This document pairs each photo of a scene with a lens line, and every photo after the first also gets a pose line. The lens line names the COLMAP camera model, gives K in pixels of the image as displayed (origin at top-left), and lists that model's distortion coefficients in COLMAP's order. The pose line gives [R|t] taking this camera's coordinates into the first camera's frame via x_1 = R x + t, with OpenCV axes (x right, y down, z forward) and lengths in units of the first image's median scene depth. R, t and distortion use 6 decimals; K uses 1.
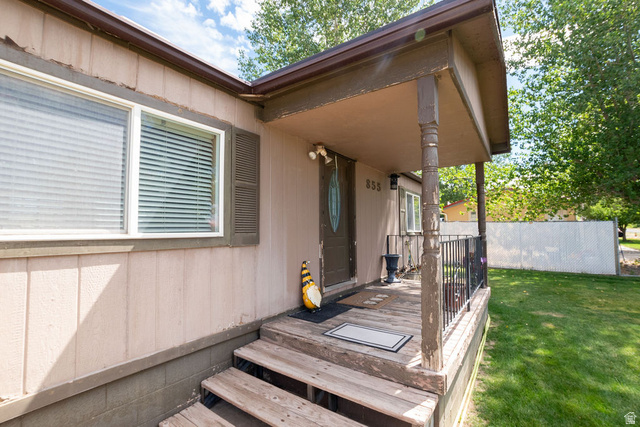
lens RADIAL K [[287.7, 0, 326.2], [0, 287.7, 223.6], [0, 0, 1]] dist [-0.022233, 0.000239]
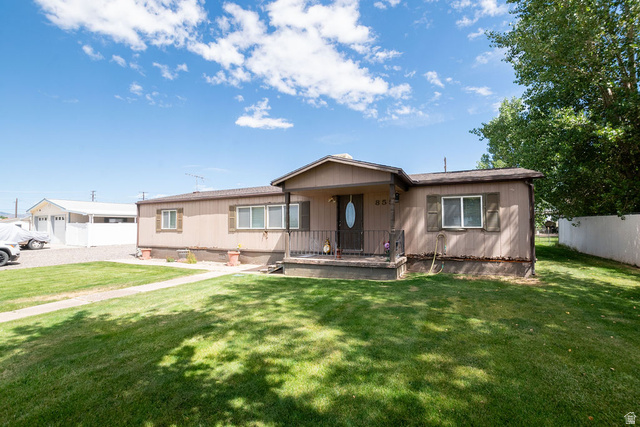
lens RADIAL K [[287.7, 0, 326.2], [0, 287.7, 223.6], [0, 0, 1]] dist [-0.022233, 0.000239]
pose [[0.154422, 0.001509, -0.988004, 2.769320], [0.034619, 0.999377, 0.006937, -0.034540], [0.987398, -0.035275, 0.154274, 0.512775]]
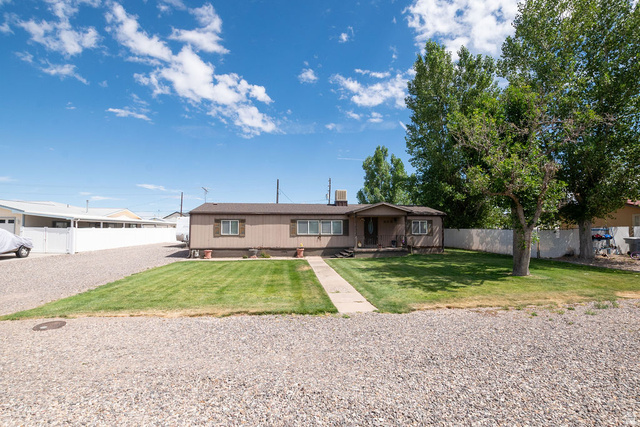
lens RADIAL K [[287.7, 0, 326.2], [0, 287.7, 223.6], [0, 0, 1]] dist [-0.022233, 0.000239]
pose [[0.657014, -0.004383, -0.753866, 3.628201], [0.014052, 0.999881, 0.006433, -0.212268], [0.753747, -0.014820, 0.656997, -3.083239]]
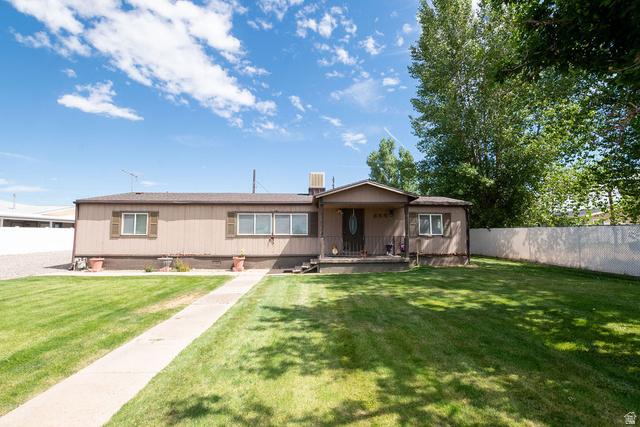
lens RADIAL K [[290.8, 0, 321.3], [0, 290.8, 213.5], [0, 0, 1]] dist [-0.031561, 0.006171]
pose [[0.612133, -0.048533, -0.789264, 2.646763], [0.016083, 0.998672, -0.048936, -0.055969], [0.790591, 0.017262, 0.612101, -1.336470]]
